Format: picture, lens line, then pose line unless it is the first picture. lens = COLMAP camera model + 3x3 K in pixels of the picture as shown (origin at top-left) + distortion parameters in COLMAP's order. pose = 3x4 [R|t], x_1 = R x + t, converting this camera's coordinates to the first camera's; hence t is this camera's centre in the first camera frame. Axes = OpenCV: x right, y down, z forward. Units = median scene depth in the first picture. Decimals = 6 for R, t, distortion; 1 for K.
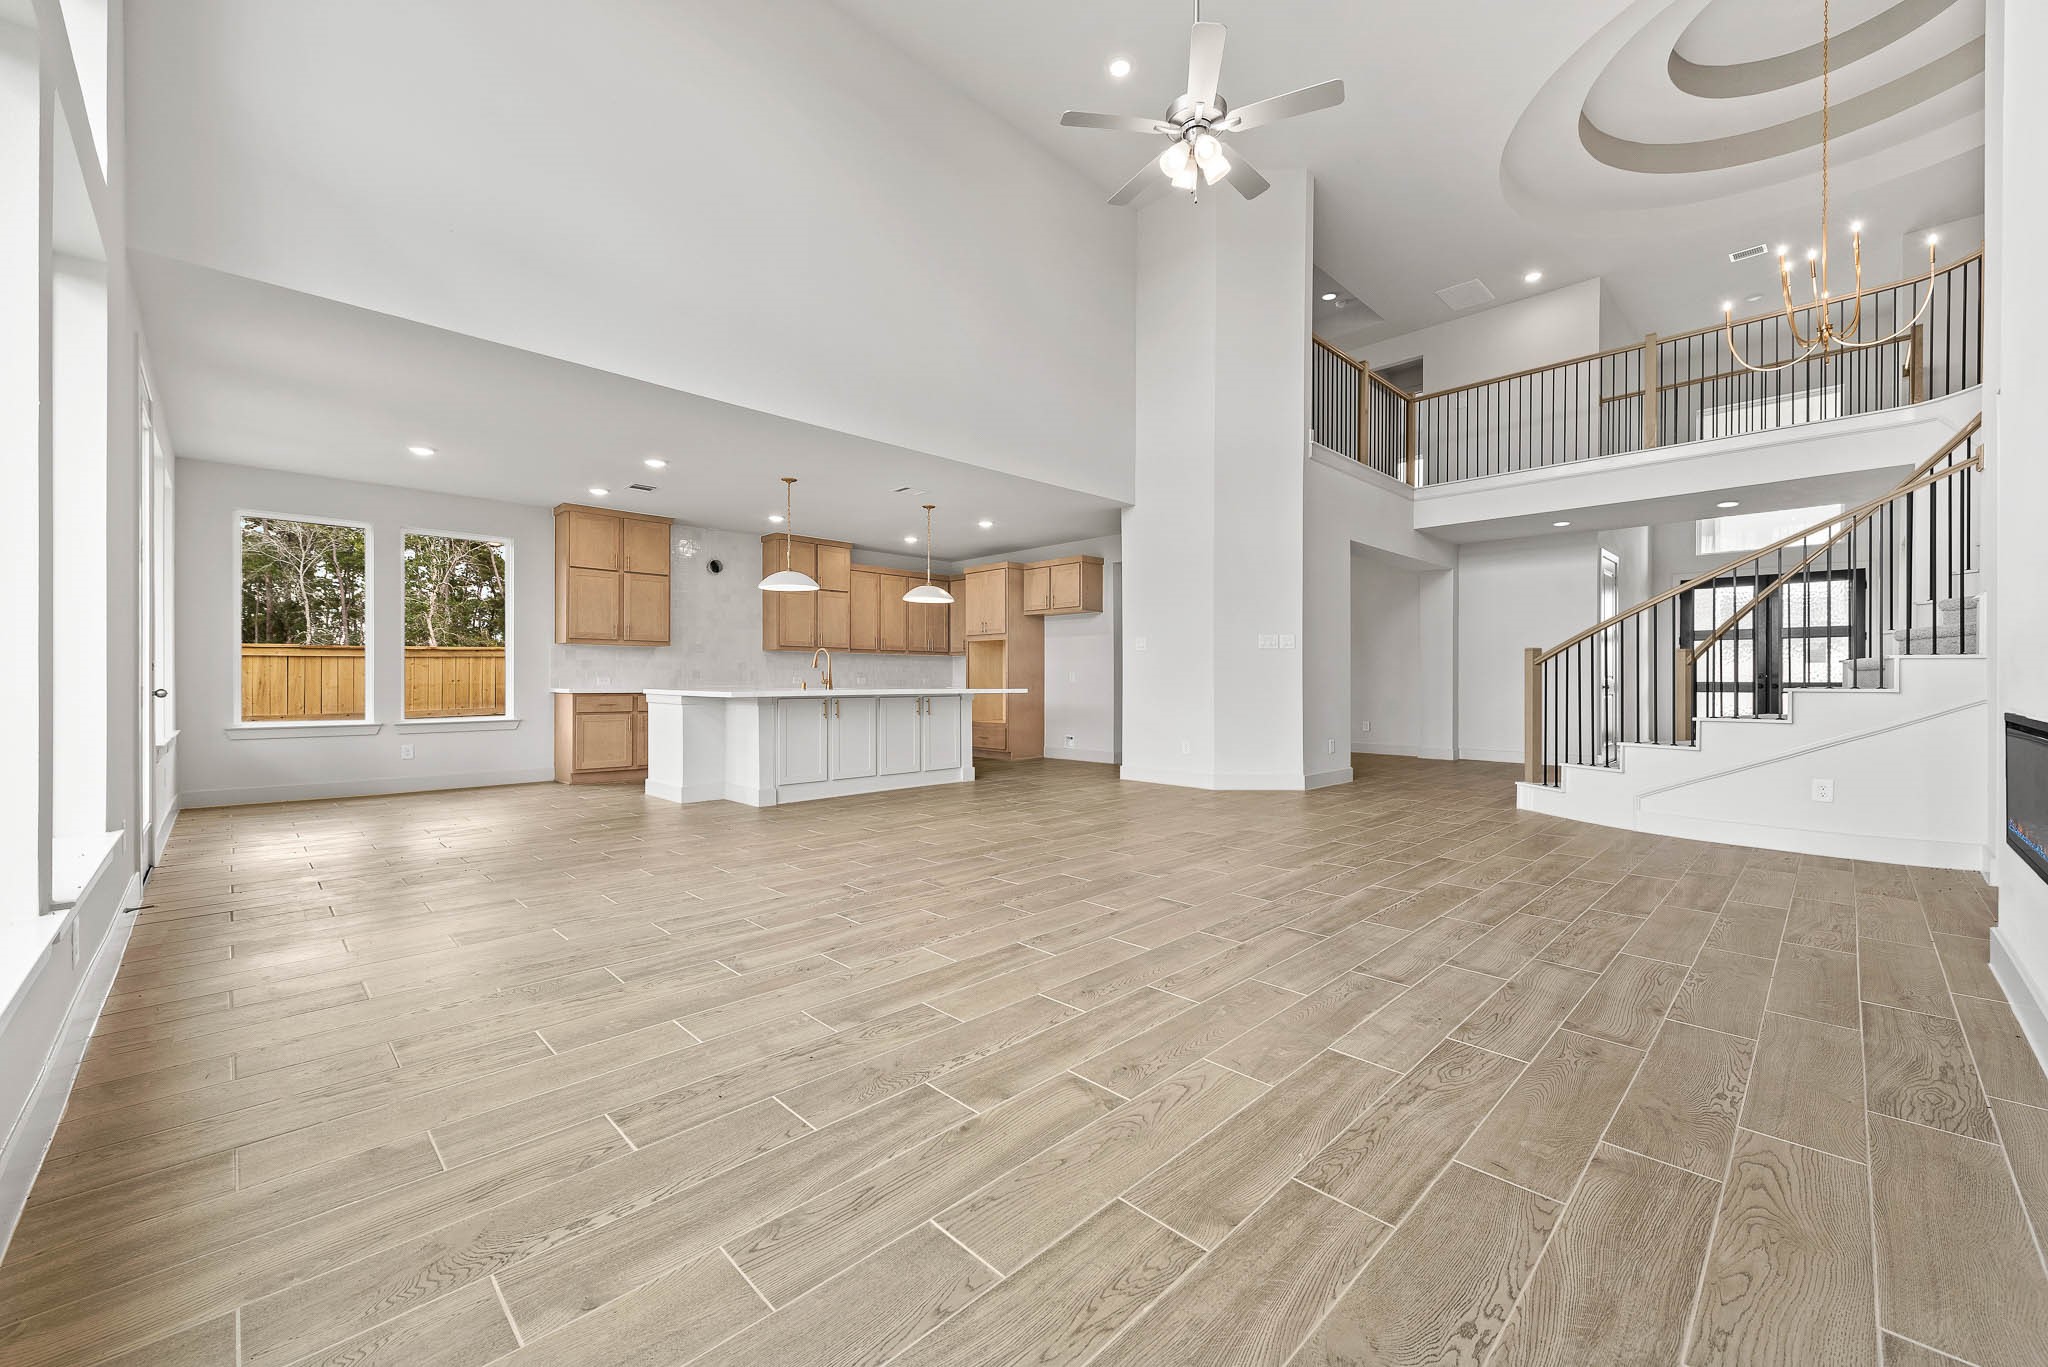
lens RADIAL K [[815.7, 0, 1024.0], [0, 815.7, 683.5], [0, 0, 1]] dist [0.001196, -0.000013]
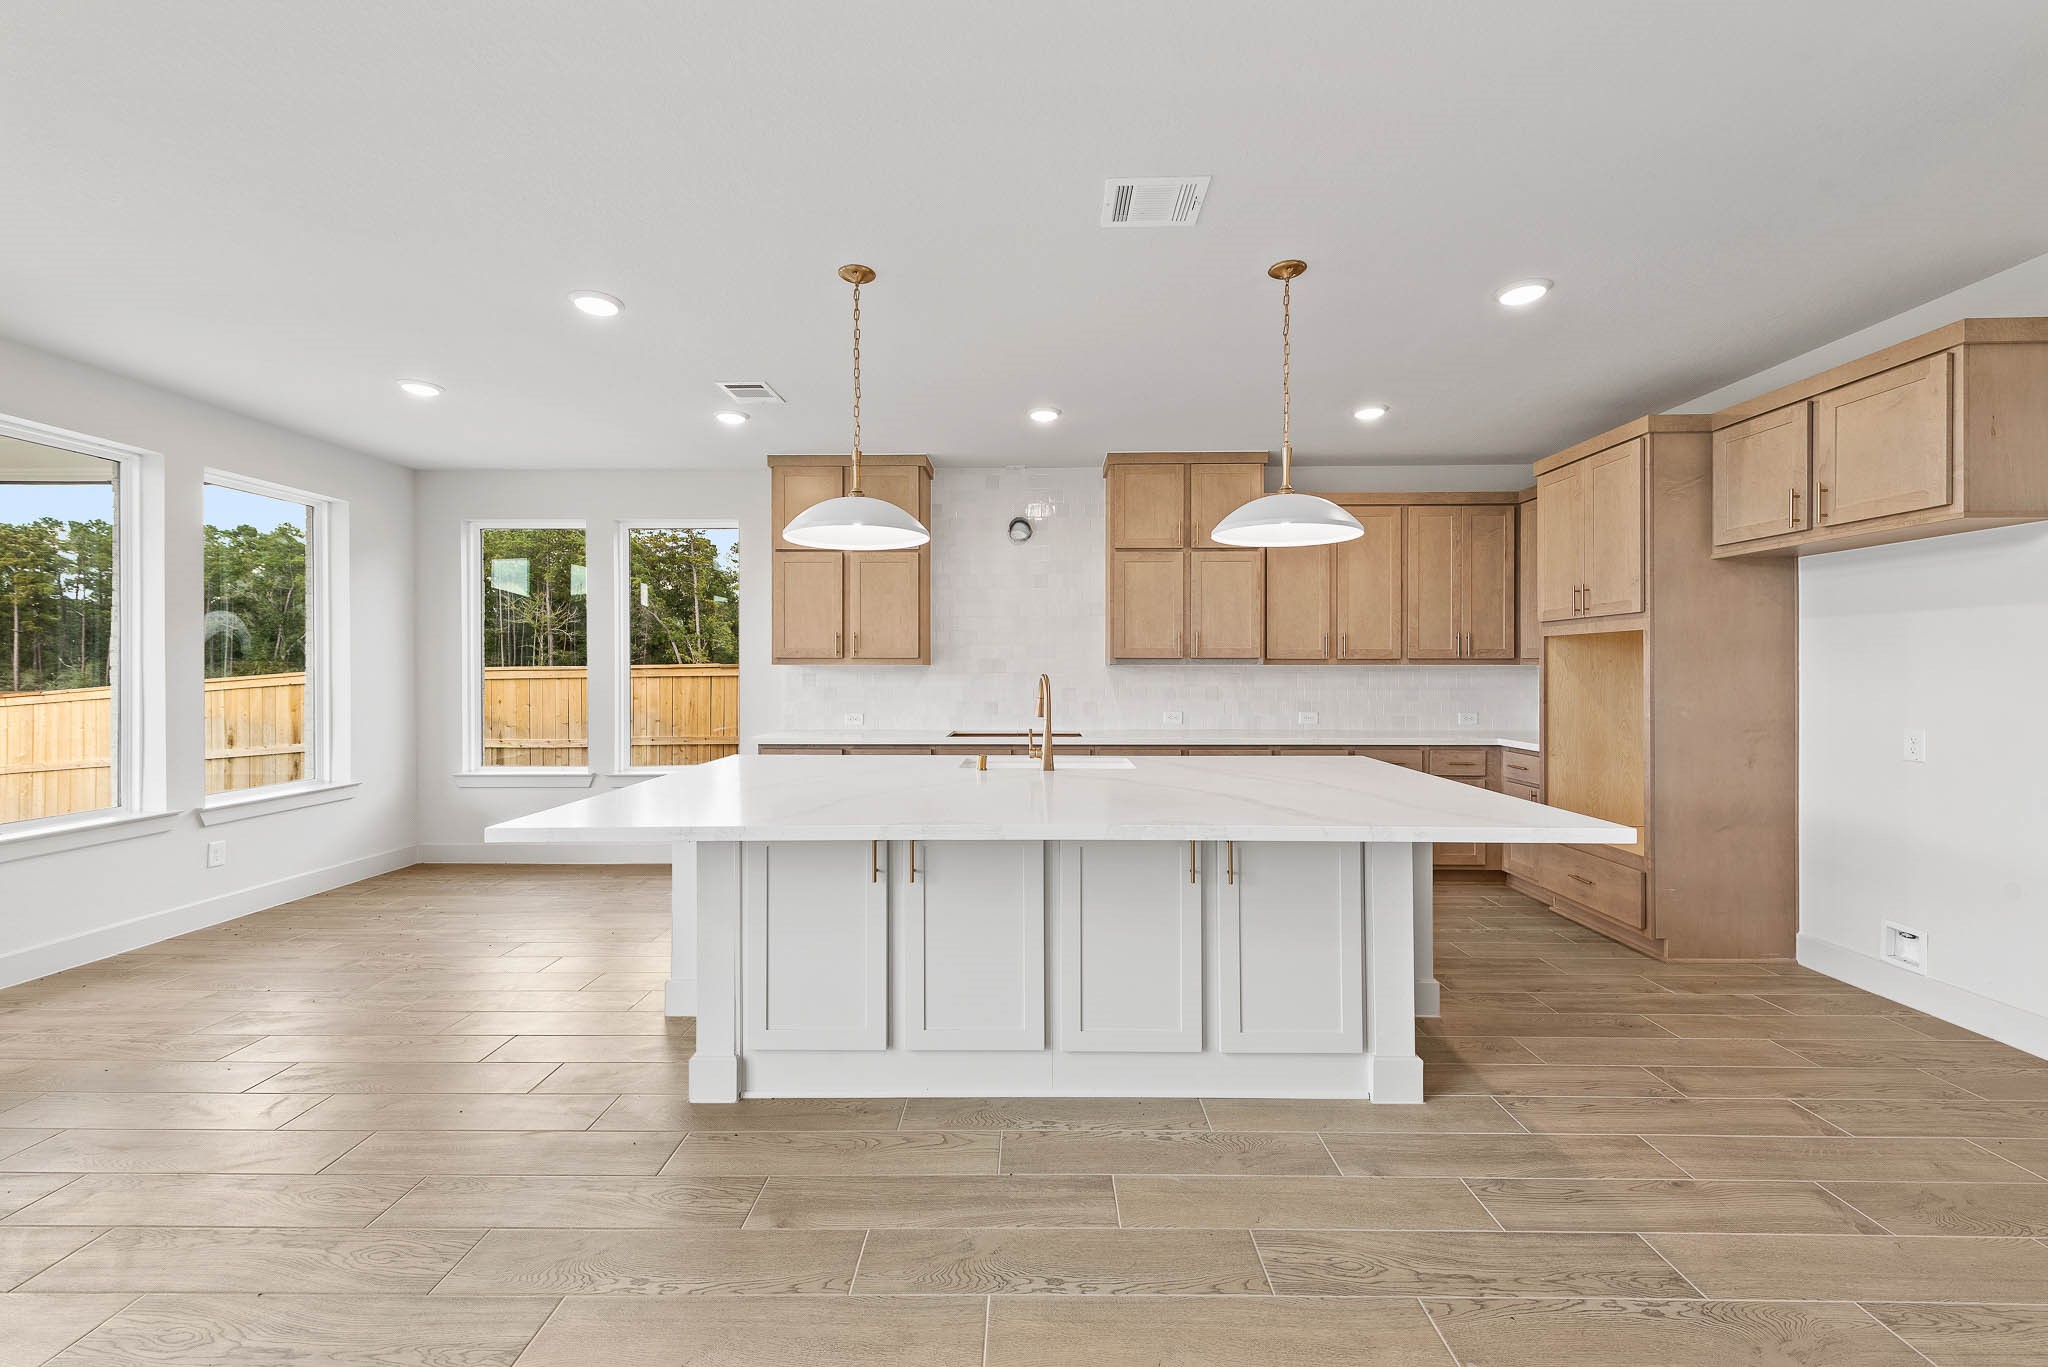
lens RADIAL K [[799.2, 0, 1026.4], [0, 799.2, 671.8], [0, 0, 1]] dist [0.001487, -0.000137]
pose [[0.700926, -0.001234, -0.713233, 0.040910], [-0.000068, 0.999998, -0.001797, -0.035205], [0.713234, 0.001308, 0.700925, 0.562772]]
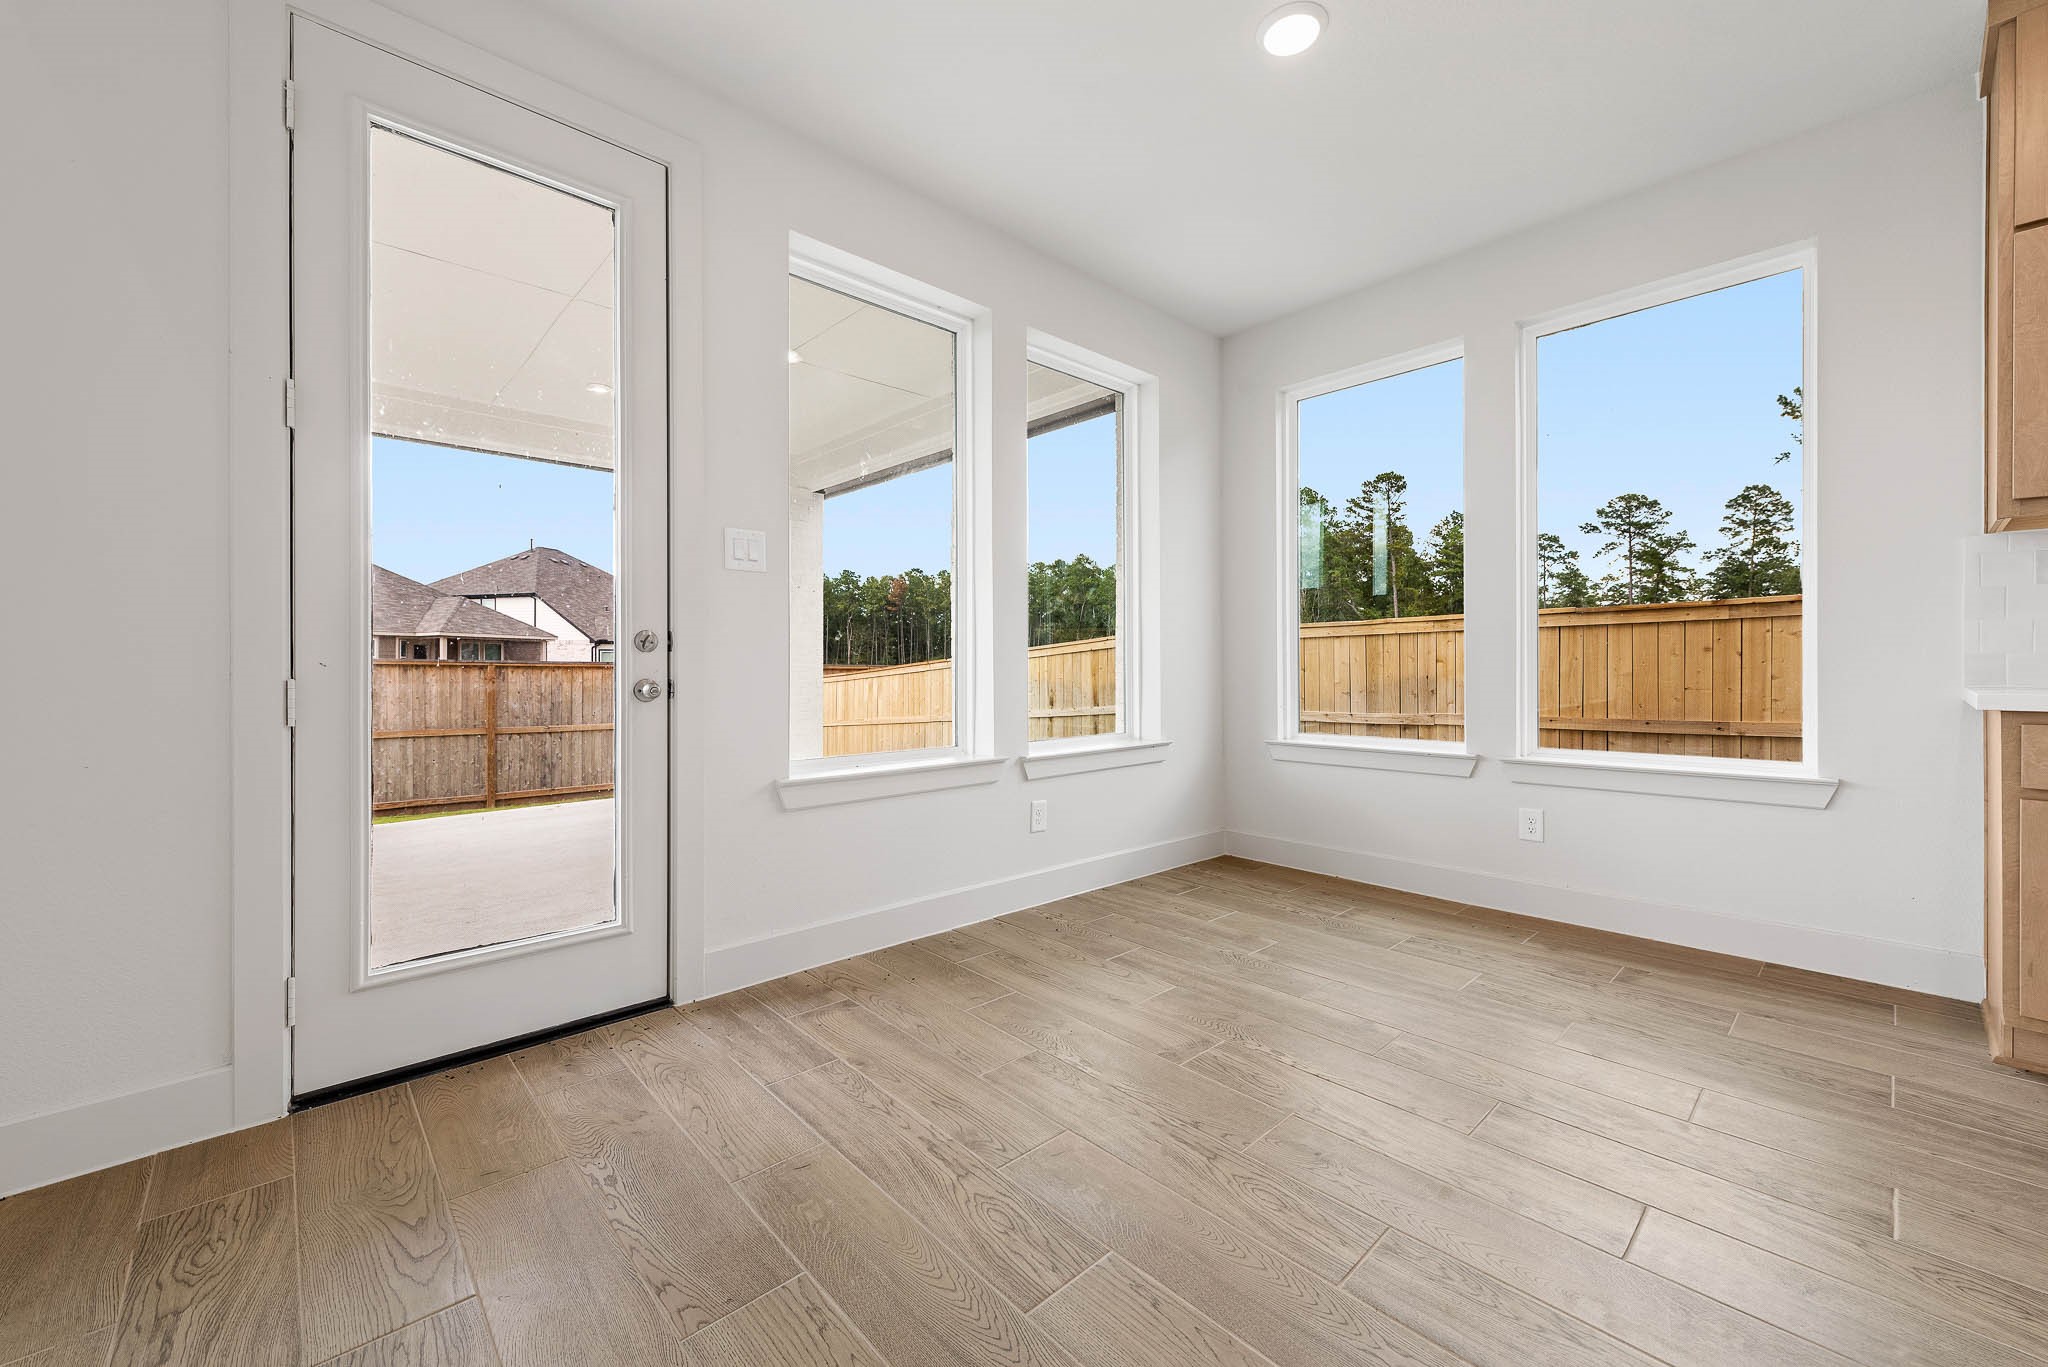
lens RADIAL K [[799.2, 0, 1026.4], [0, 799.2, 671.8], [0, 0, 1]] dist [0.001487, -0.000137]
pose [[-0.037553, 0.004698, -0.999284, -0.230802], [0.000151, 0.999989, 0.004696, -0.001236], [0.999295, 0.000026, -0.037554, 0.561513]]
